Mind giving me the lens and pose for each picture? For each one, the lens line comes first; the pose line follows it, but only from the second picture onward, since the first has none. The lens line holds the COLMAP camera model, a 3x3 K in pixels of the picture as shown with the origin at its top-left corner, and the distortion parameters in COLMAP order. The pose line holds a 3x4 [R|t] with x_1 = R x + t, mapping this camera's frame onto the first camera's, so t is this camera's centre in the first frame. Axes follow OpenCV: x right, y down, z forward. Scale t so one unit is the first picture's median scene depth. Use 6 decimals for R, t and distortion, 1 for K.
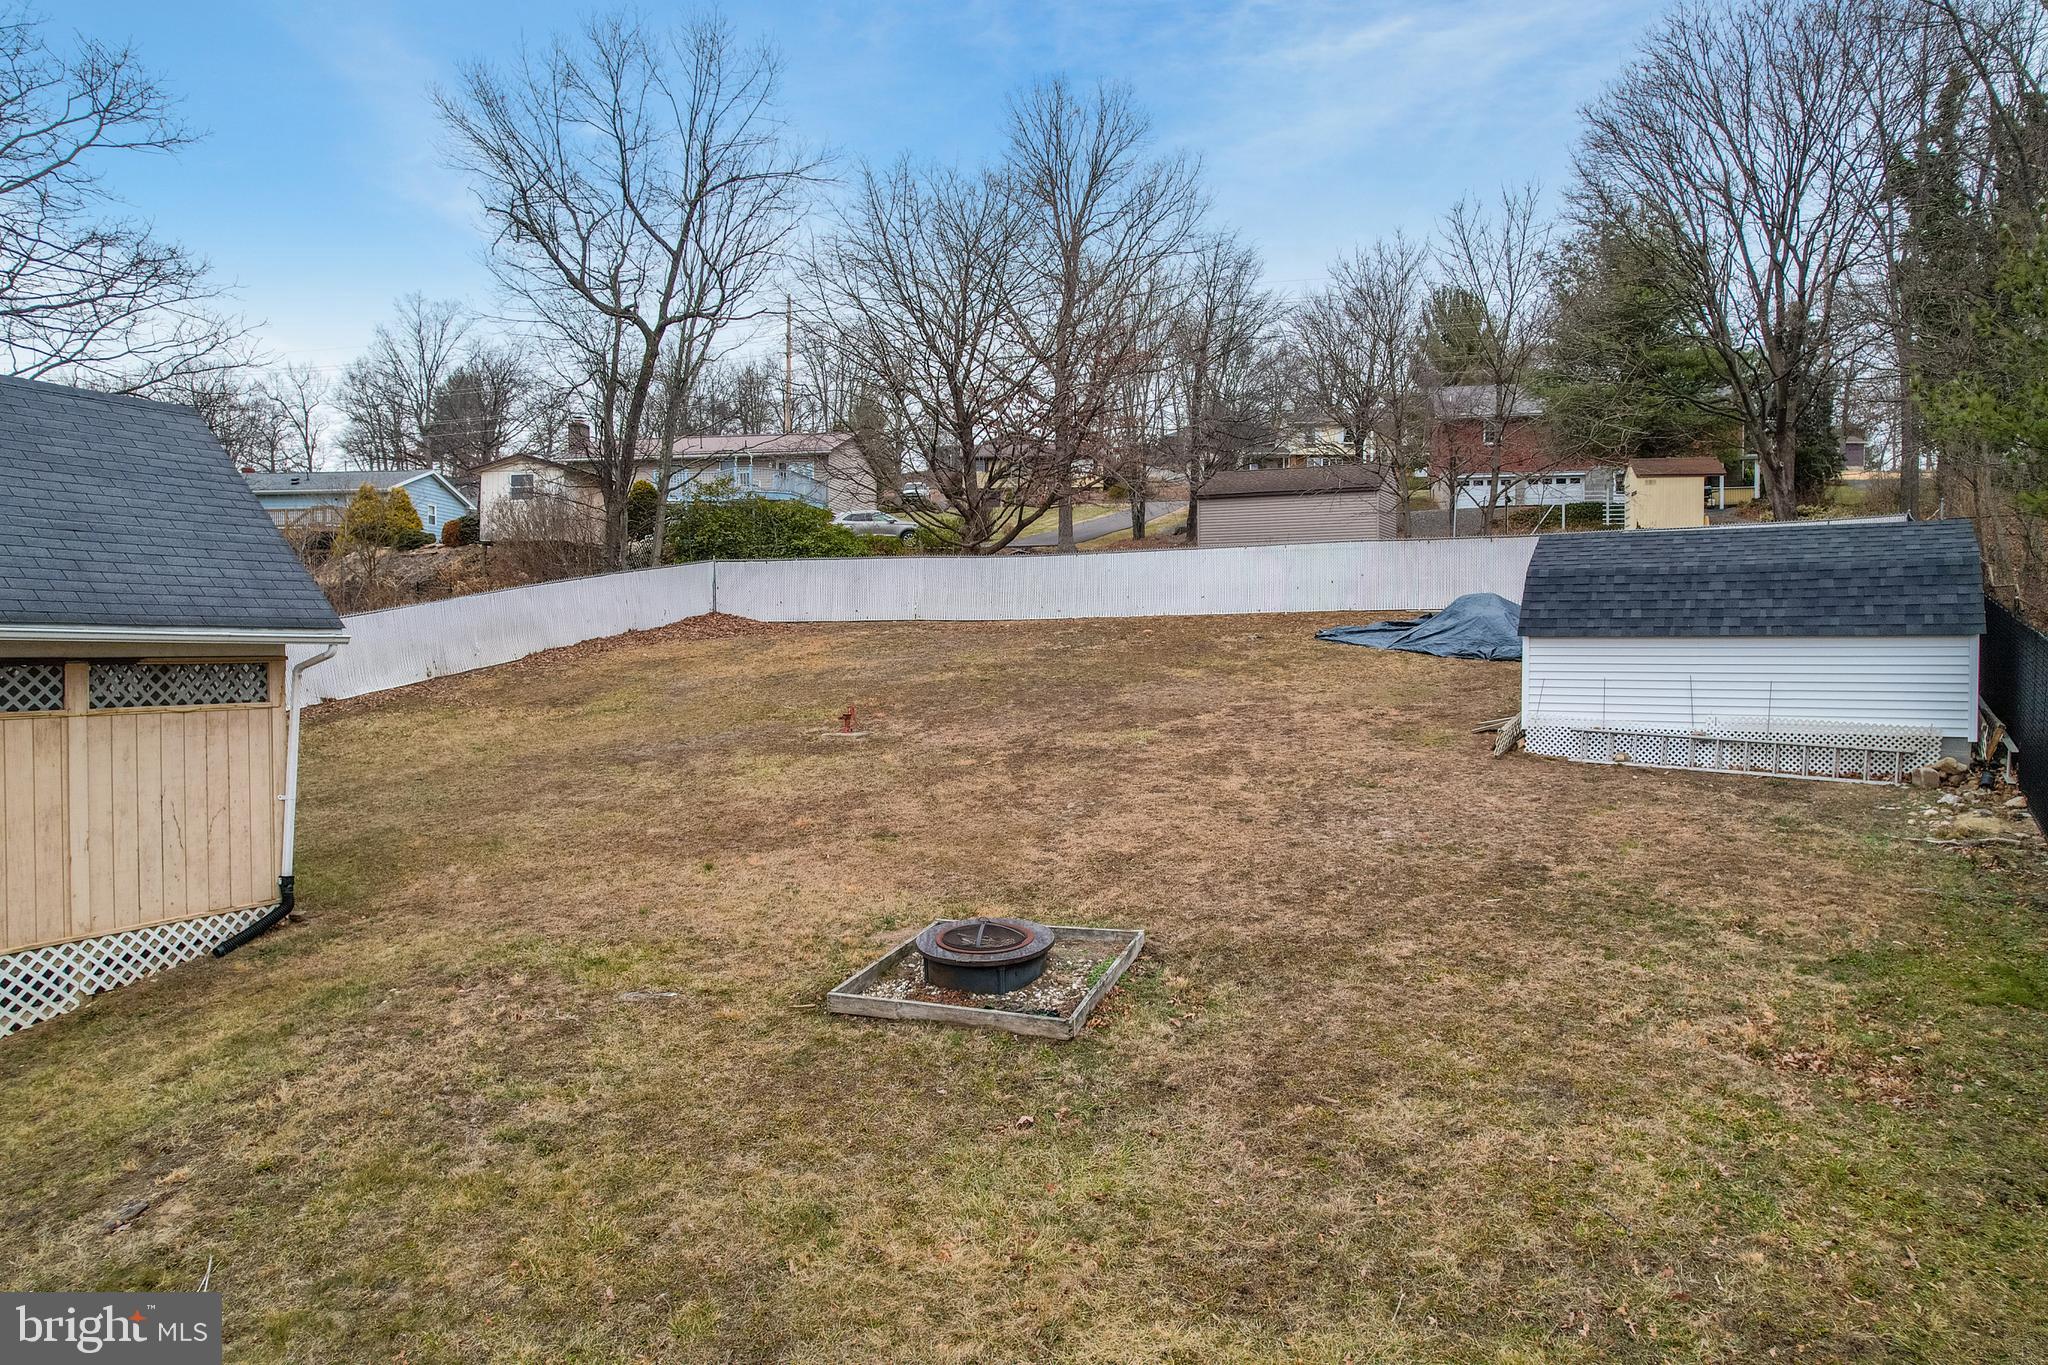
lens RADIAL K [[1311.8, 0, 1031.3], [0, 1311.8, 676.9], [0, 0, 1]] dist [-0.076963, 0.071110]
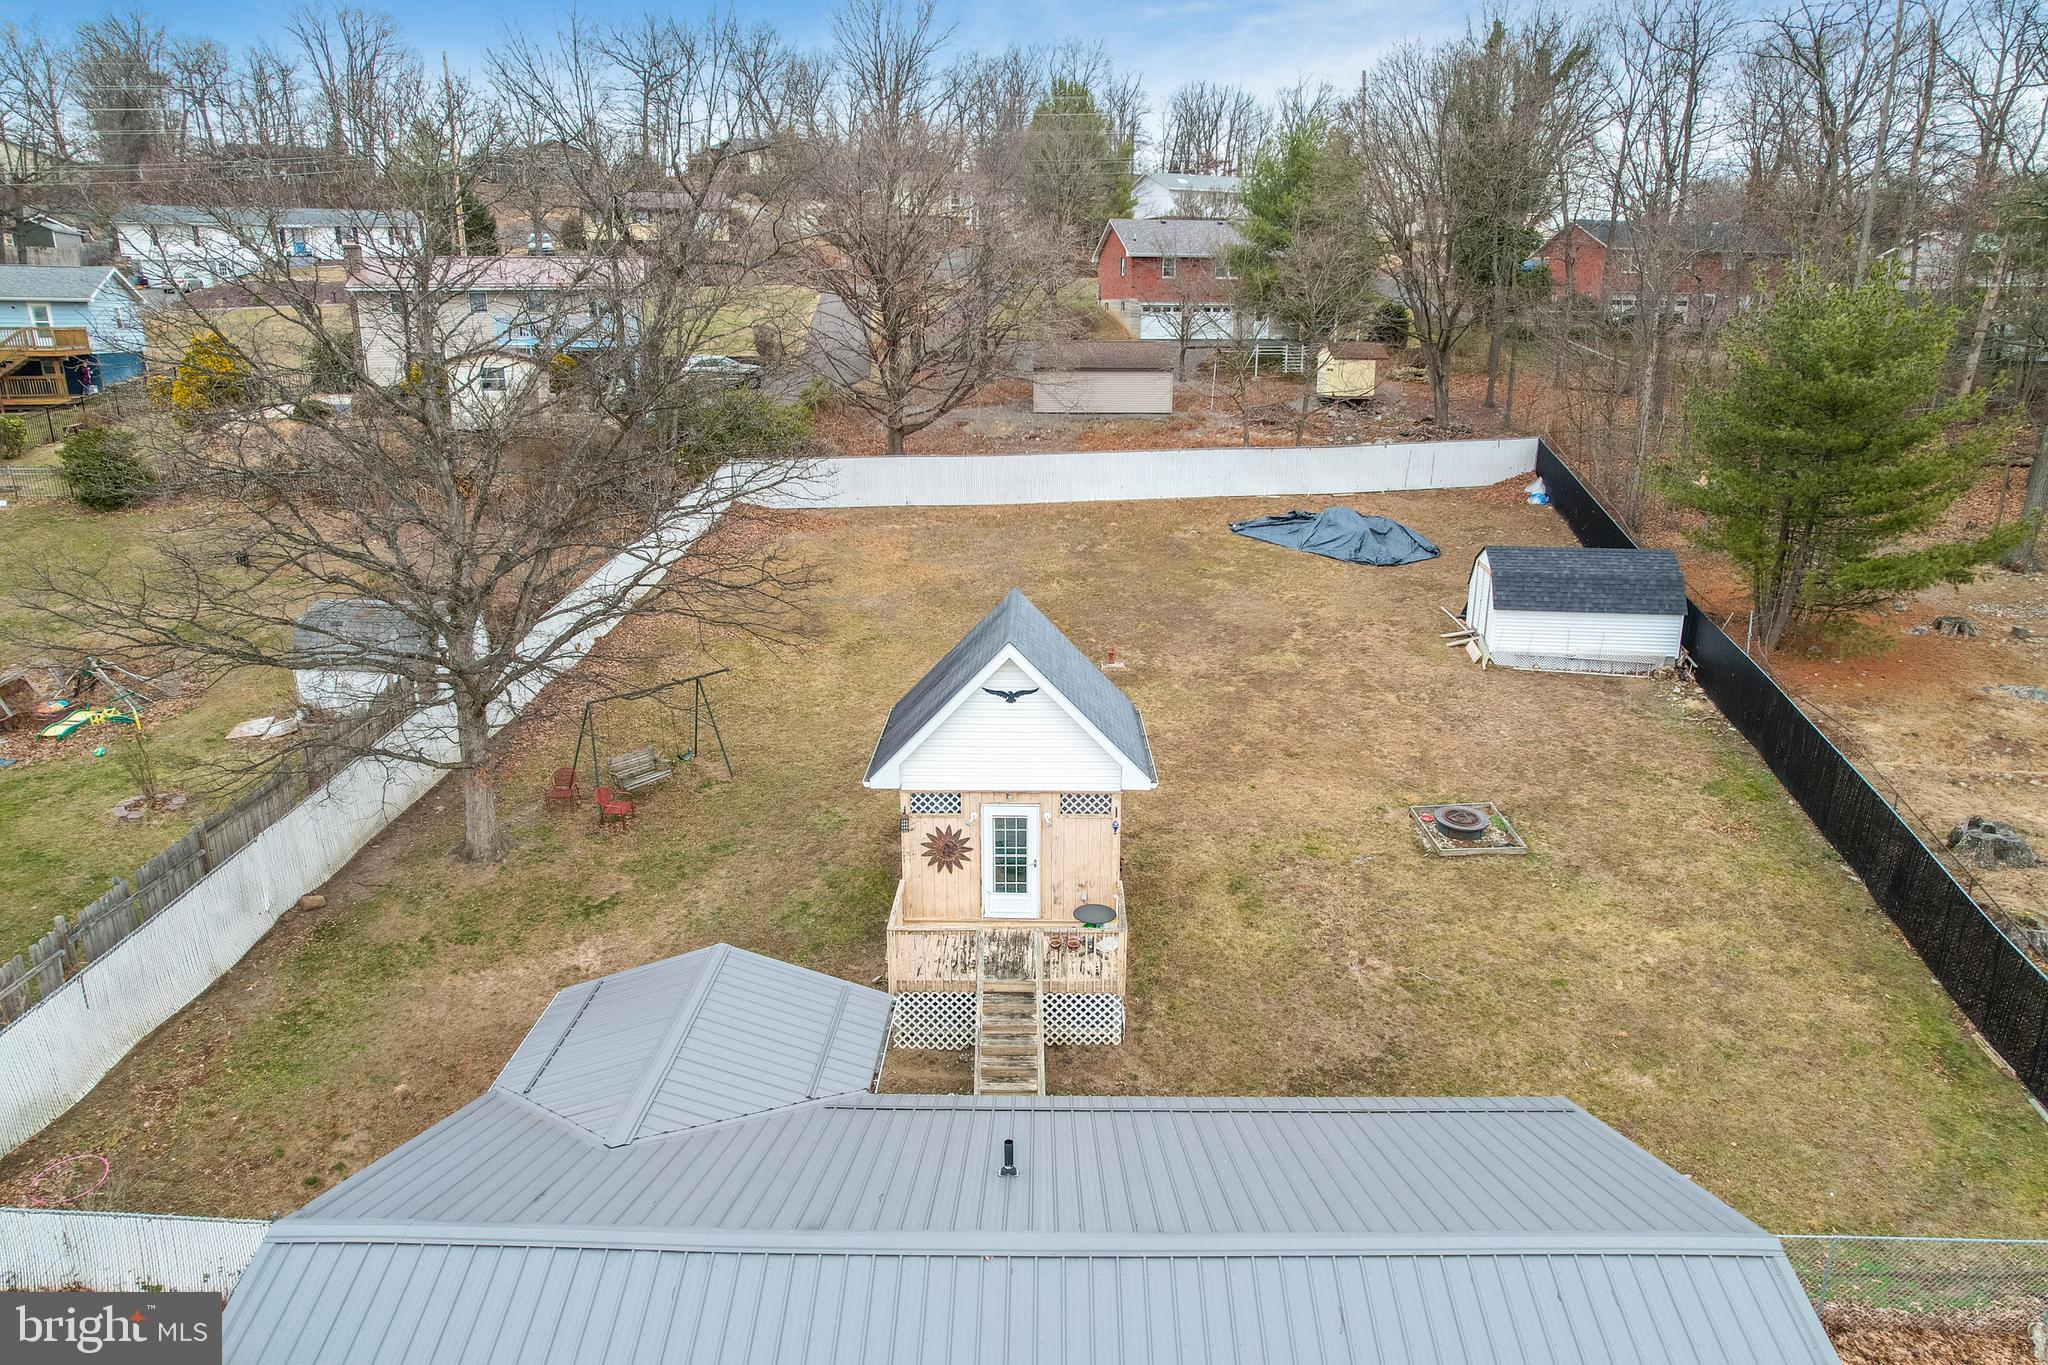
lens RADIAL K [[1311.8, 0, 1031.3], [0, 1311.8, 676.9], [0, 0, 1]] dist [-0.076963, 0.071110]
pose [[0.915287, -0.104300, 0.389064, -1.621827], [0.005720, 0.969163, 0.246355, -0.644274], [-0.402761, -0.223260, 0.887659, -0.808613]]
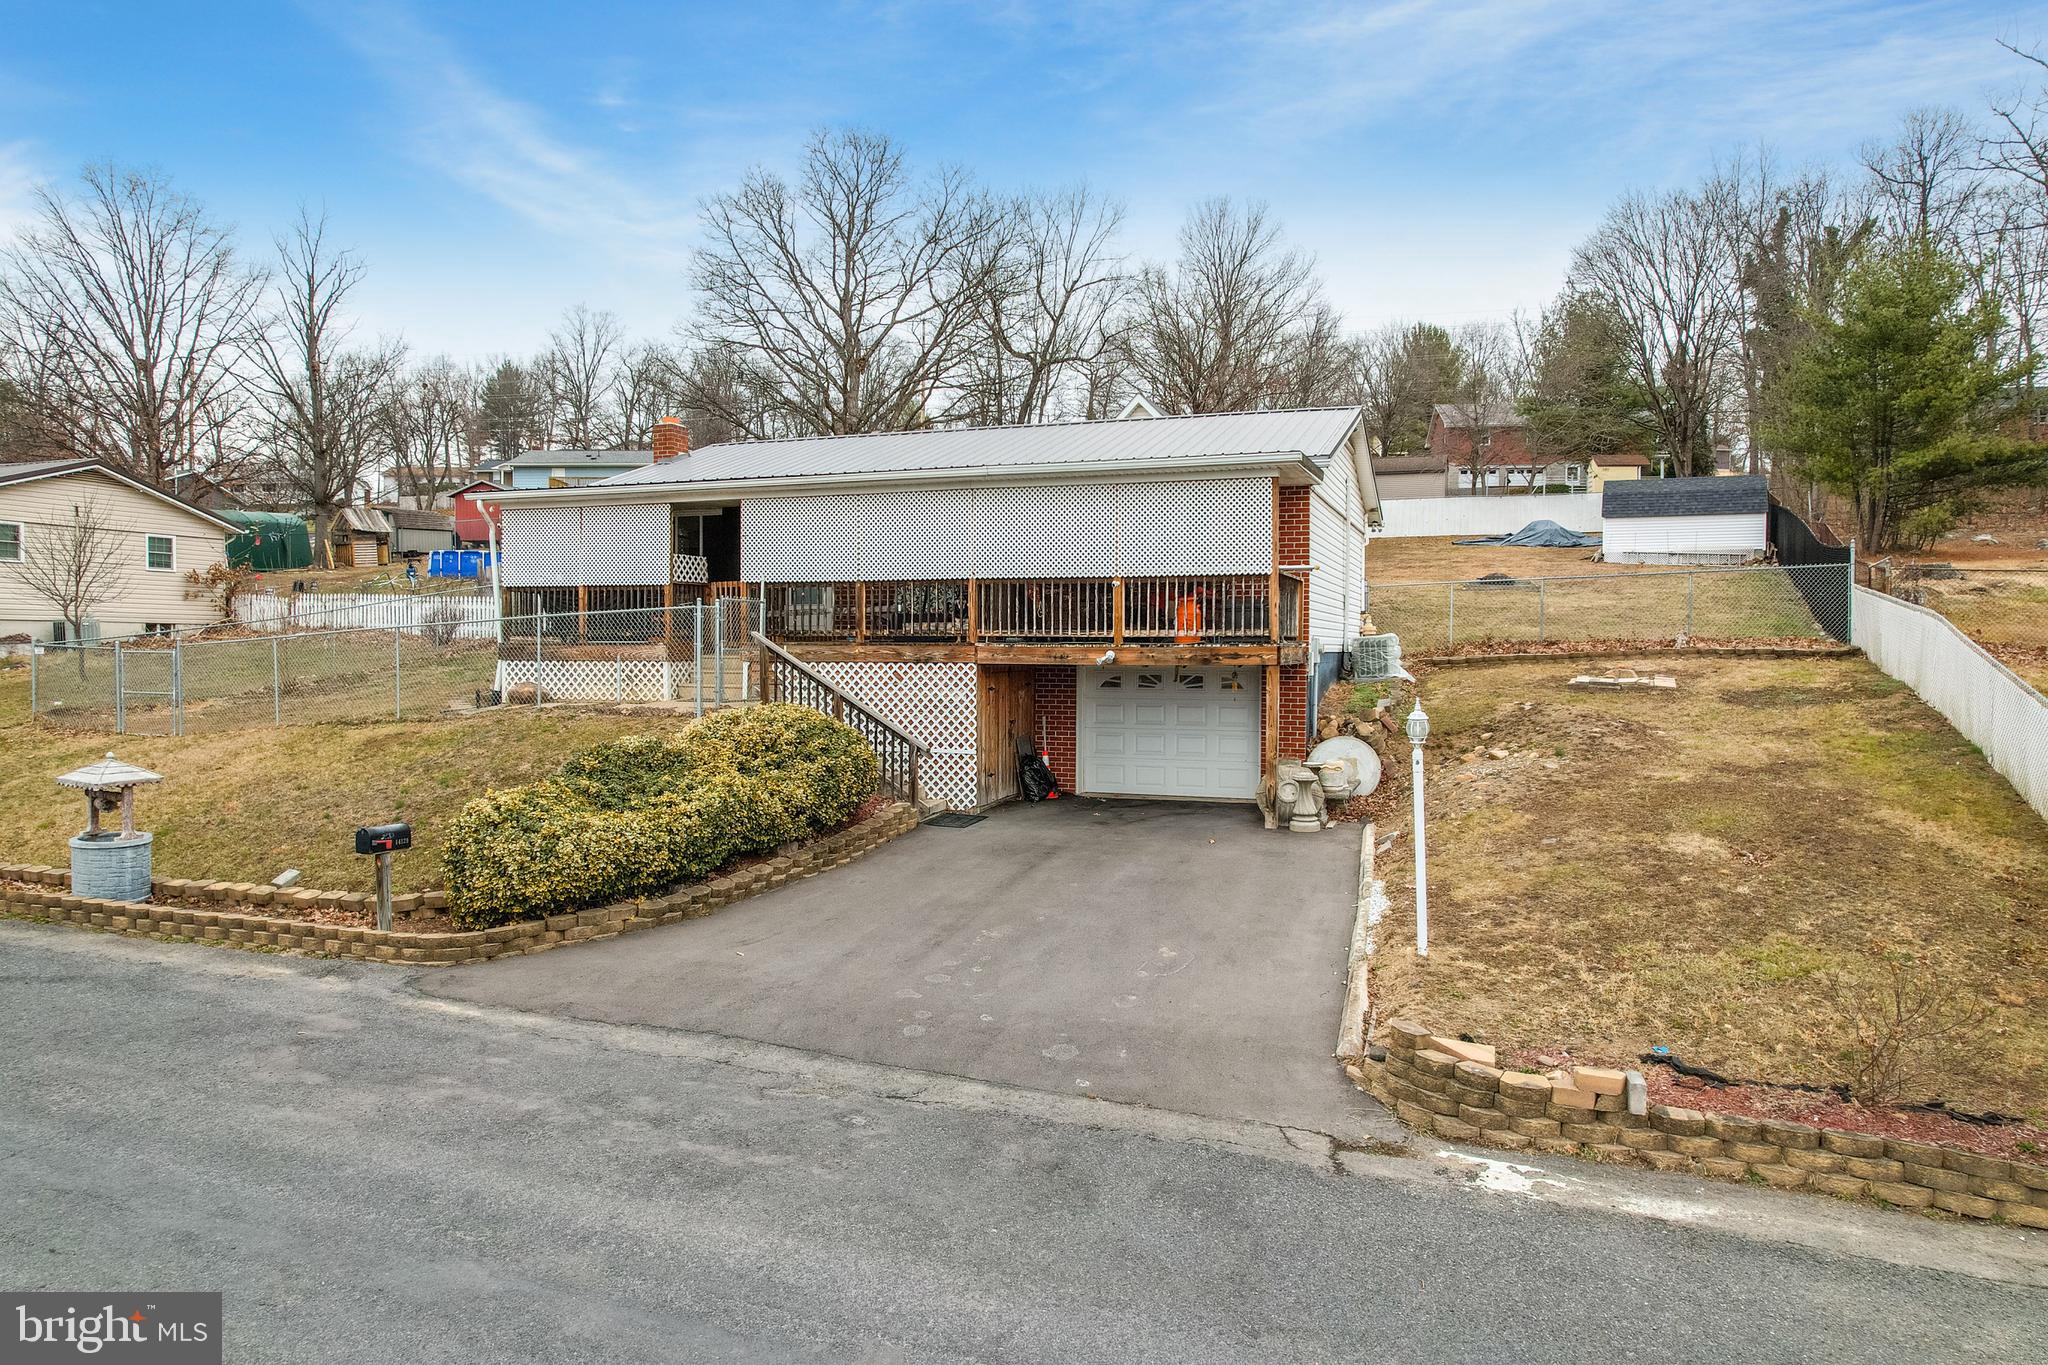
lens RADIAL K [[1311.8, 0, 1031.3], [0, 1311.8, 676.9], [0, 0, 1]] dist [-0.076963, 0.071110]
pose [[0.996894, 0.002264, 0.078726, -1.423392], [-0.002440, 0.999995, 0.002136, 0.418895], [-0.078721, -0.002321, 0.996894, -2.200211]]
